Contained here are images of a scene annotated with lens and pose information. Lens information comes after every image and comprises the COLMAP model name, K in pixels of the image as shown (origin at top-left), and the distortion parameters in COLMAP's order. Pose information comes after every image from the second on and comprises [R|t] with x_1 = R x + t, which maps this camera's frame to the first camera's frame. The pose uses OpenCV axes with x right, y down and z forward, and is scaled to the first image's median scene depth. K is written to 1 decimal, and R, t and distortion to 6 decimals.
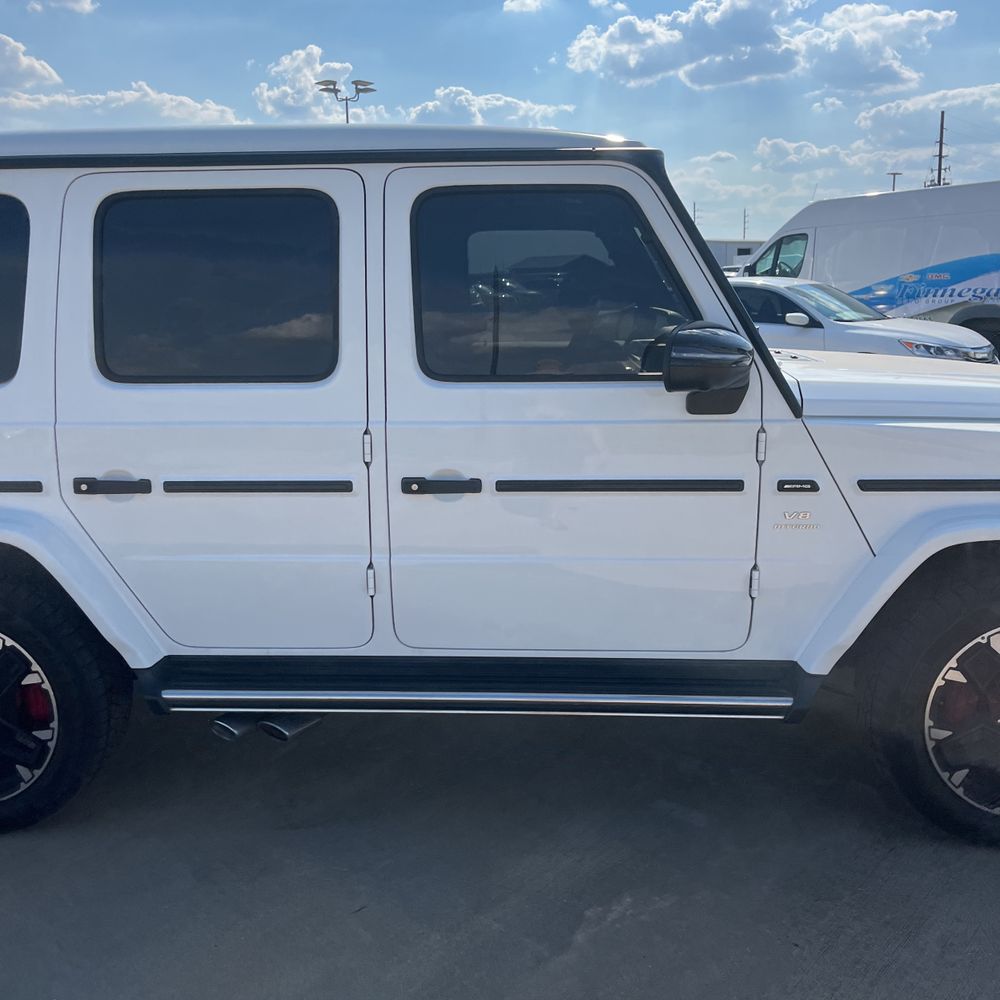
lens RADIAL K [[999.4, 0, 497.4], [0, 999.4, 477.5], [0, 0, 1]] dist [0.076685, -0.148716]
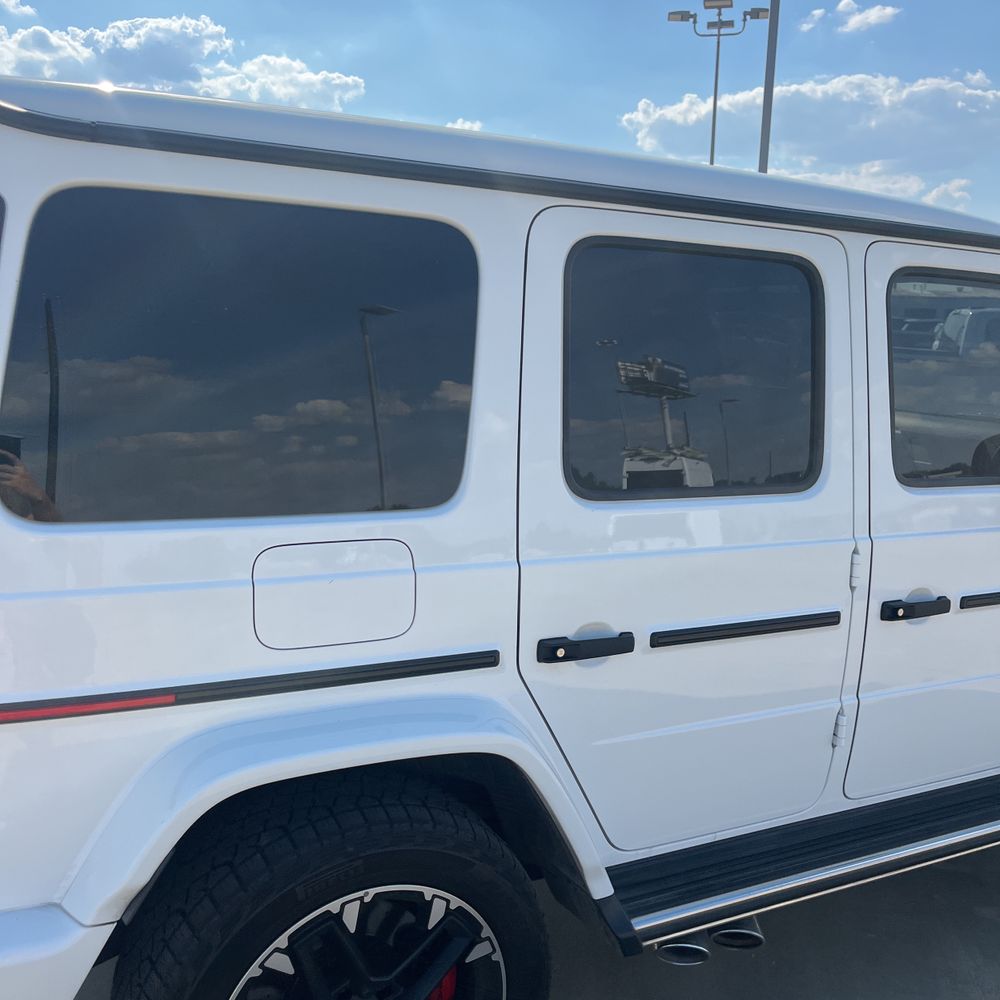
lens RADIAL K [[1017.0, 0, 500.0], [0, 1017.0, 500.0], [0, 0, 1]] dist [0.072177, -0.095501]
pose [[0.854252, -0.032571, 0.518839, -0.792778], [0.043819, 0.998995, -0.009433, -0.089289], [-0.518010, 0.030793, 0.854820, 0.409031]]
